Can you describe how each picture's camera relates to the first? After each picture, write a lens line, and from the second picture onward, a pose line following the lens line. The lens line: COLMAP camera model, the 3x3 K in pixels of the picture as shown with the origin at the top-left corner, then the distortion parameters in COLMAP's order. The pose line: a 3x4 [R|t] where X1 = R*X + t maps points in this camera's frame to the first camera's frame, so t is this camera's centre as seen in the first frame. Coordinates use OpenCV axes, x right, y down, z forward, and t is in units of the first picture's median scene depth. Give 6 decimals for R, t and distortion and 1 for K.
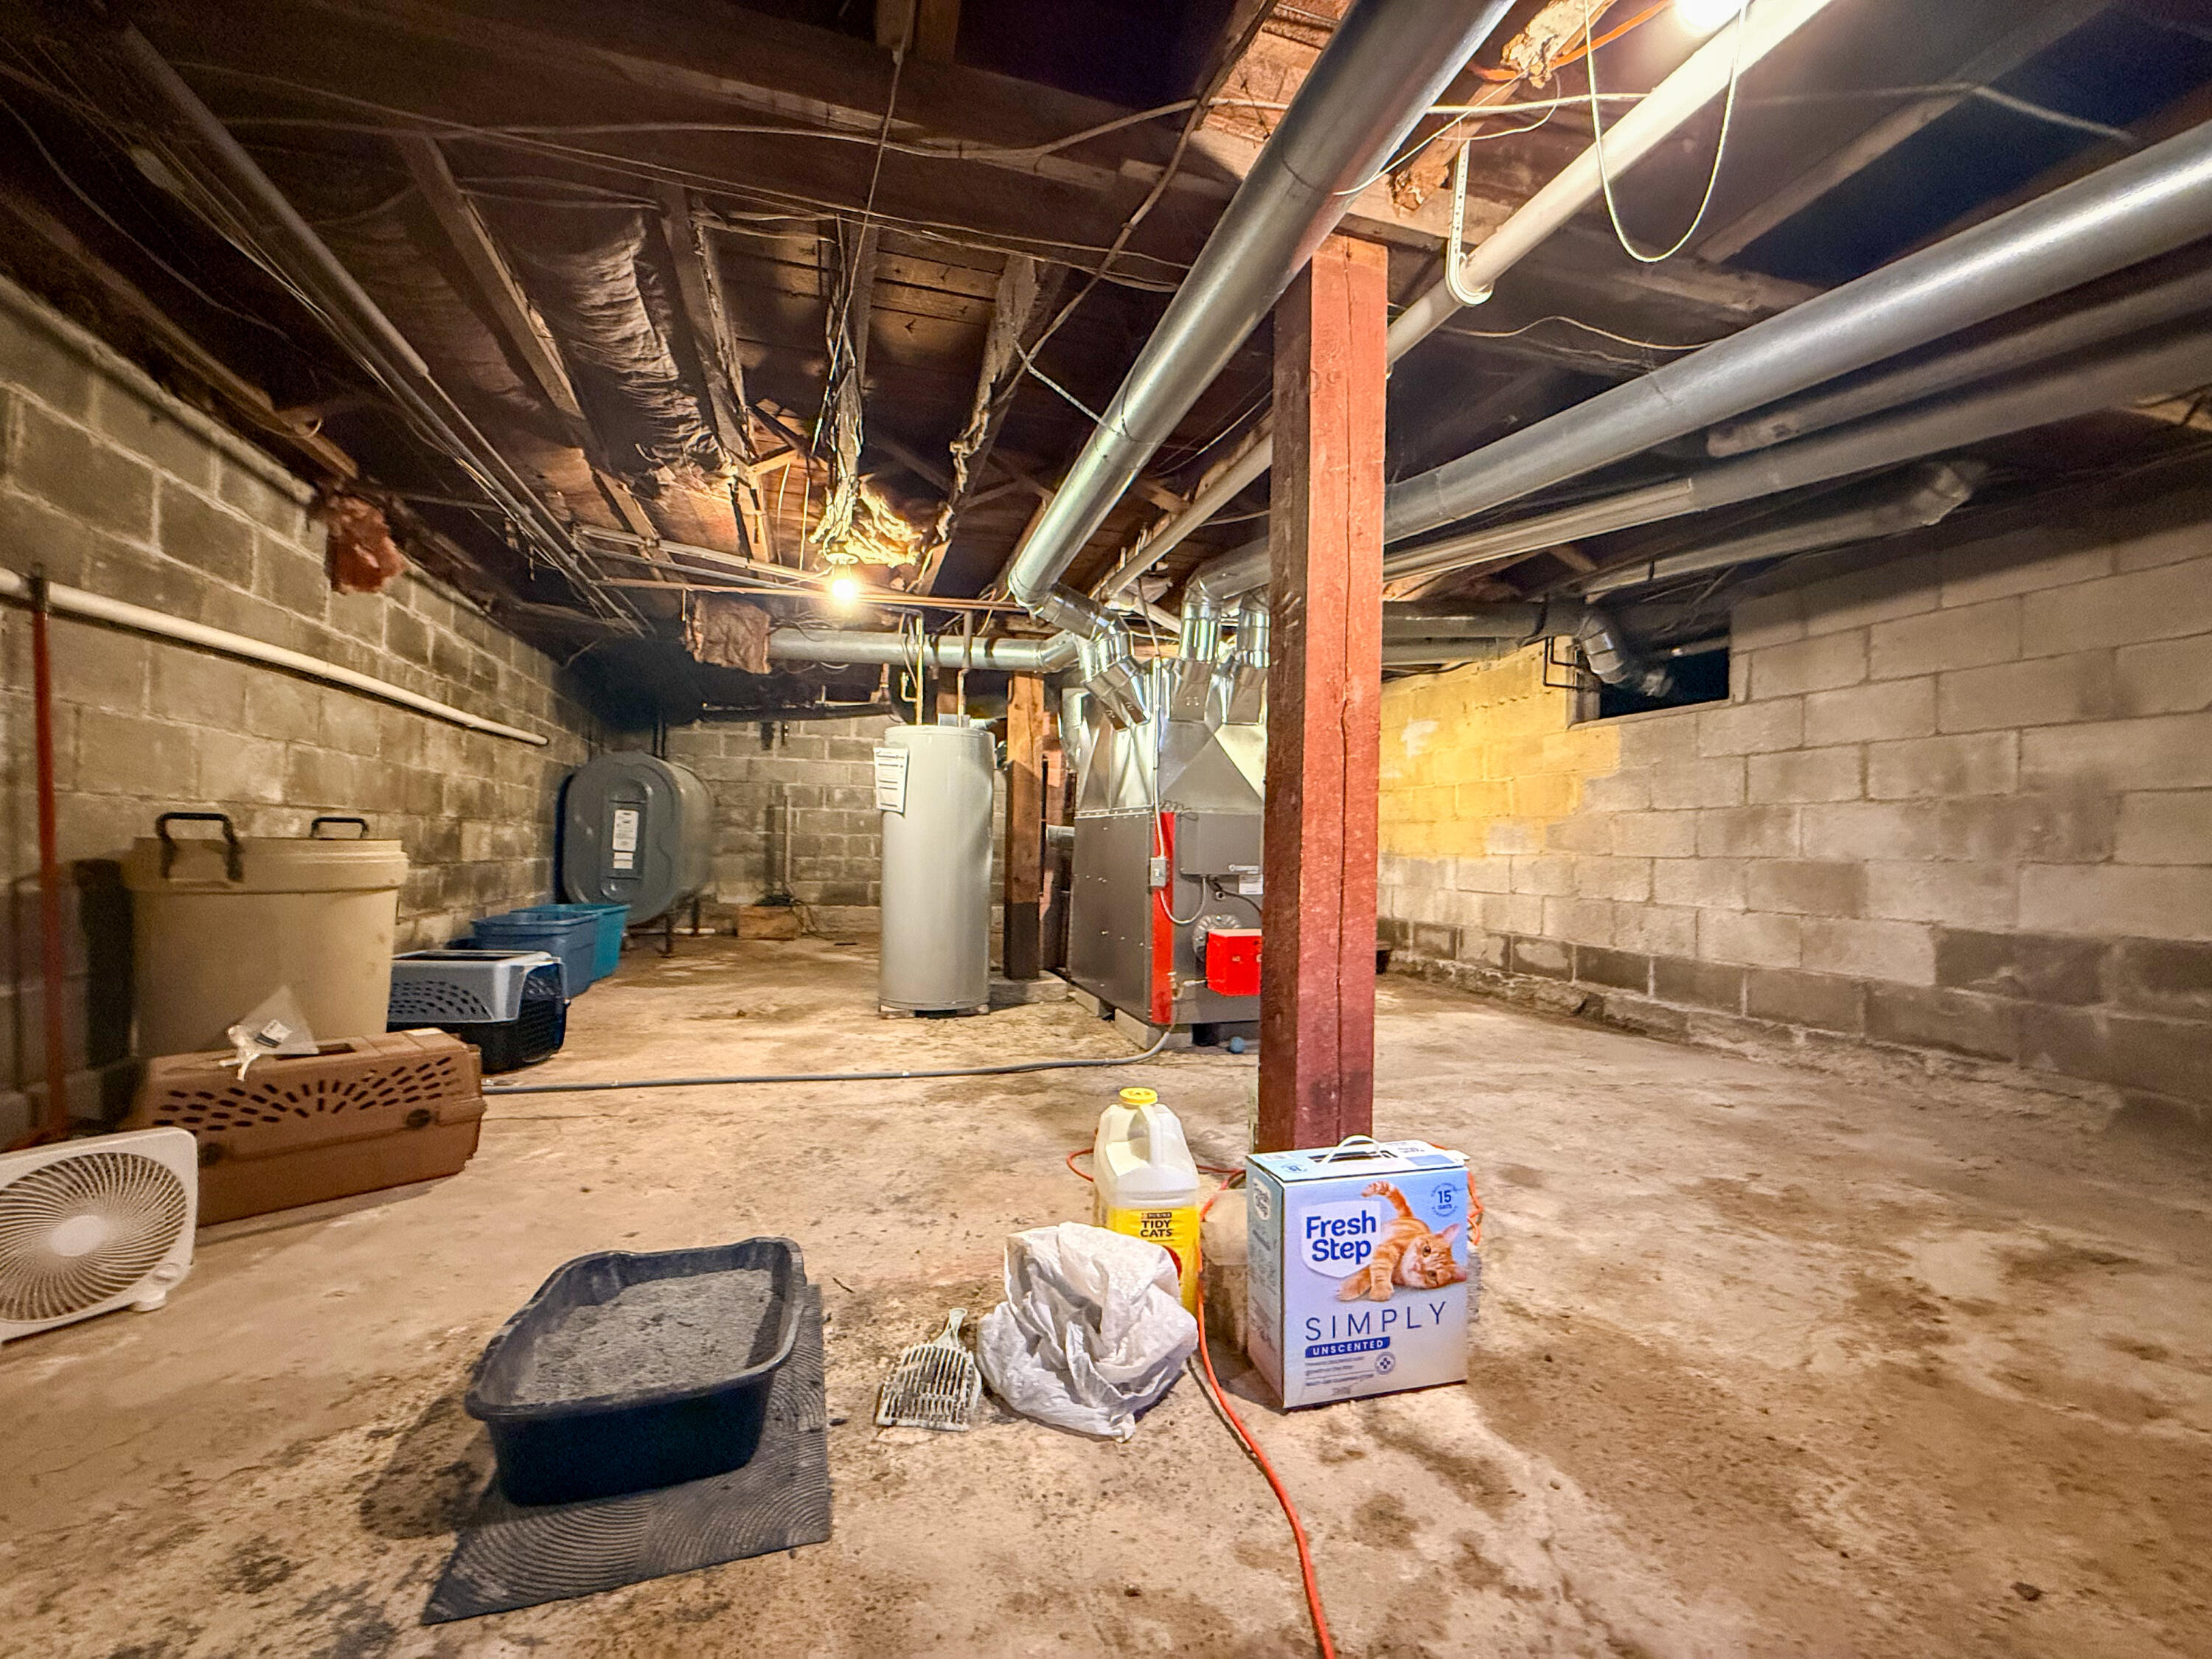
lens RADIAL K [[885.2, 0, 1101.5], [0, 885.2, 833.3], [0, 0, 1]] dist [0.000188, 0.000044]
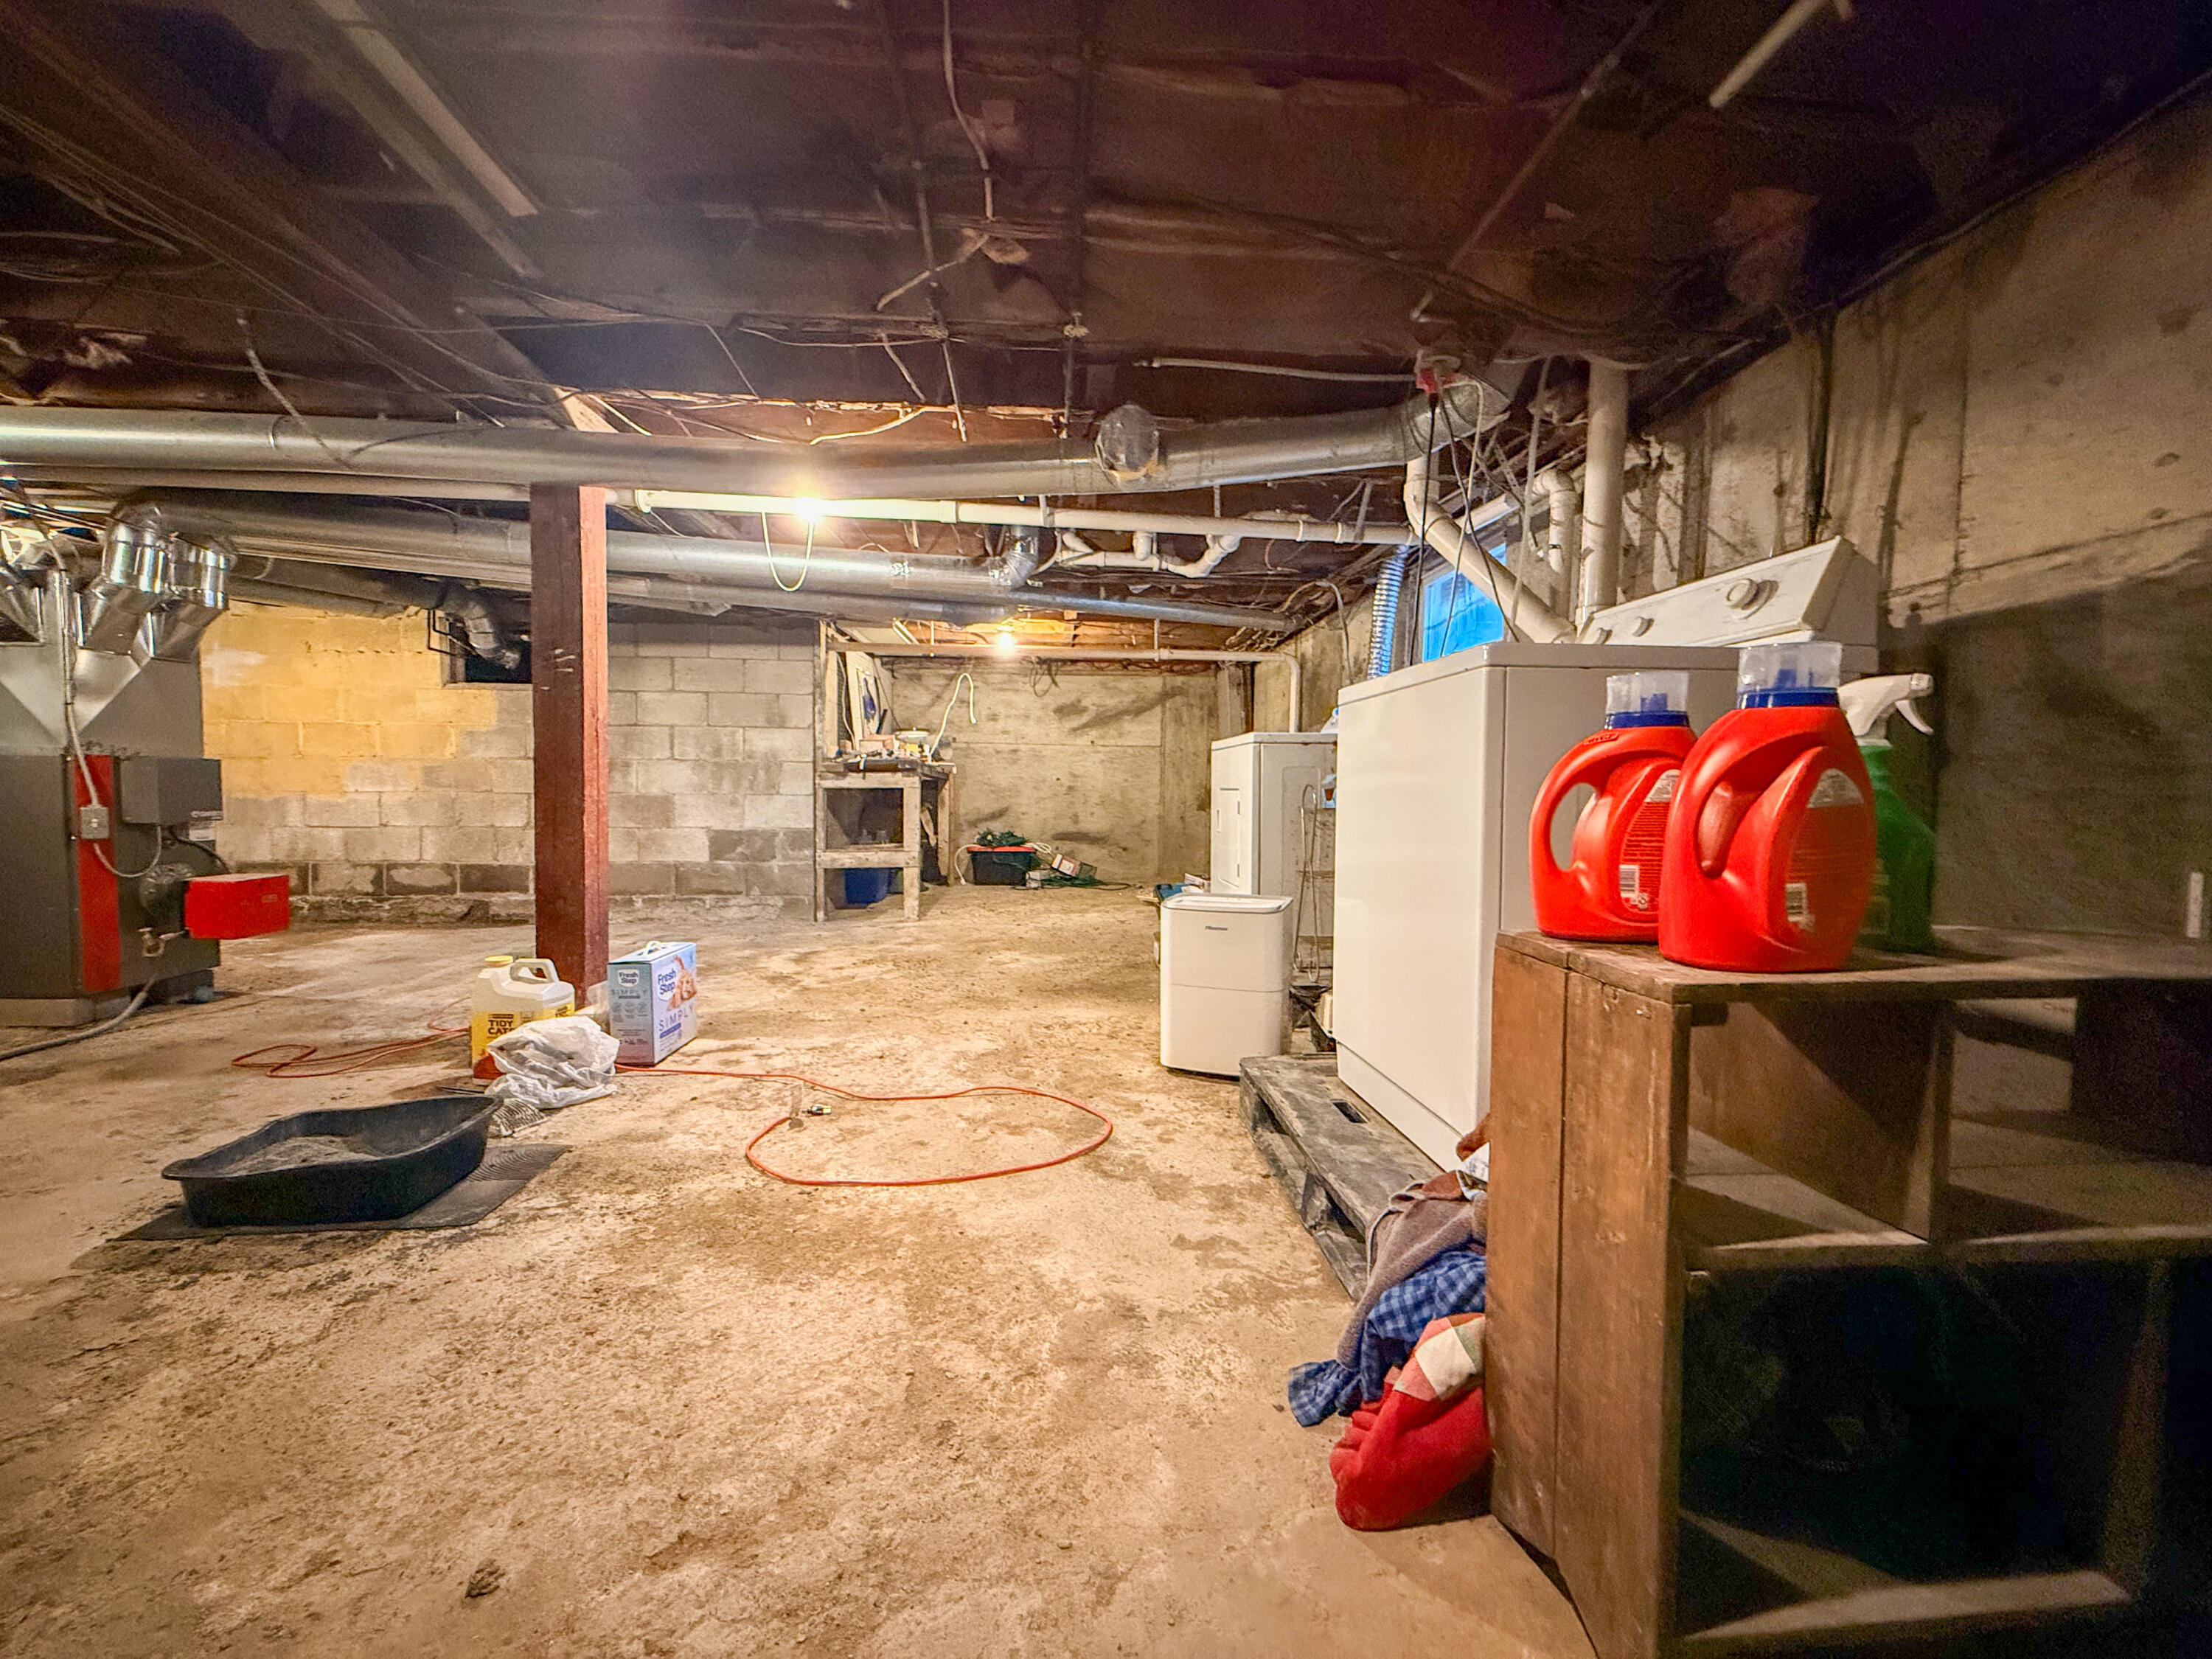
lens RADIAL K [[885.2, 0, 1101.5], [0, 885.2, 833.3], [0, 0, 1]] dist [0.000188, 0.000044]
pose [[0.223415, -0.064394, 0.972594, -0.573667], [-0.021626, 0.997242, 0.070994, -0.030343], [-0.974483, -0.036894, 0.221406, -0.183013]]
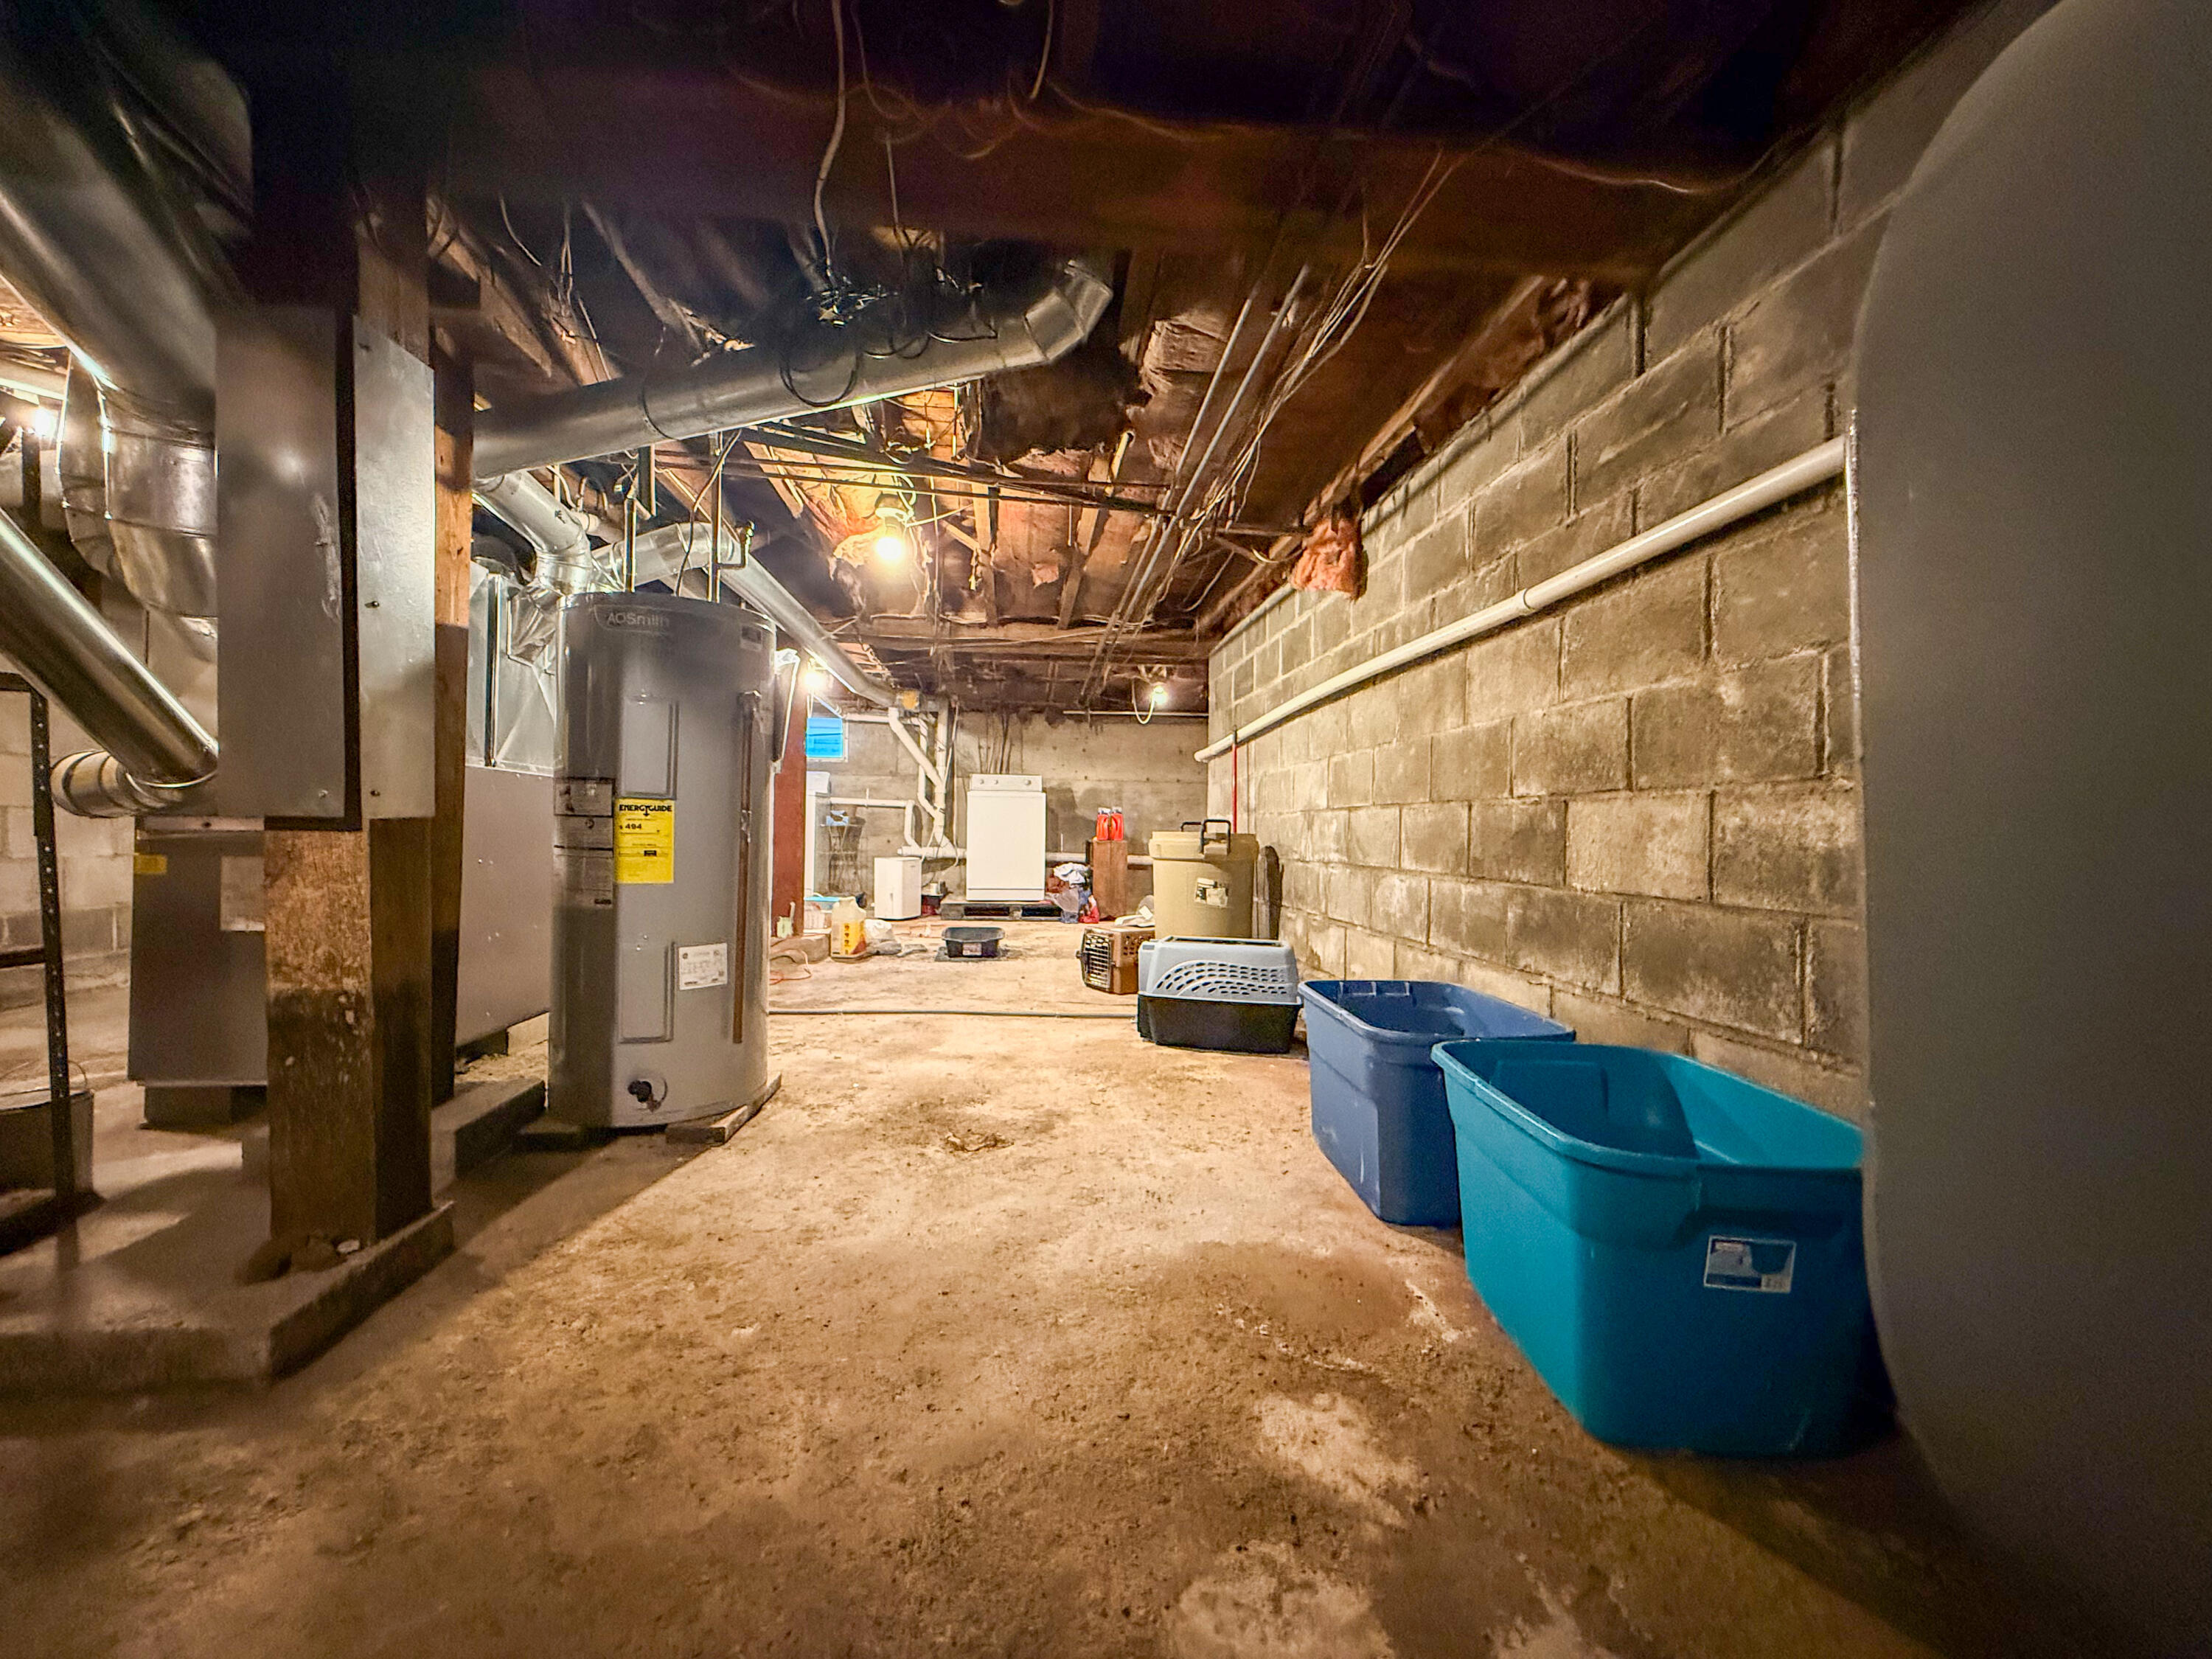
lens RADIAL K [[885.2, 0, 1101.5], [0, 885.2, 833.3], [0, 0, 1]] dist [0.000188, 0.000044]
pose [[-0.979862, -0.036726, 0.196269, -0.689675], [-0.039610, 0.999157, -0.010784, 0.022357], [-0.195708, -0.018341, -0.980491, 1.829903]]
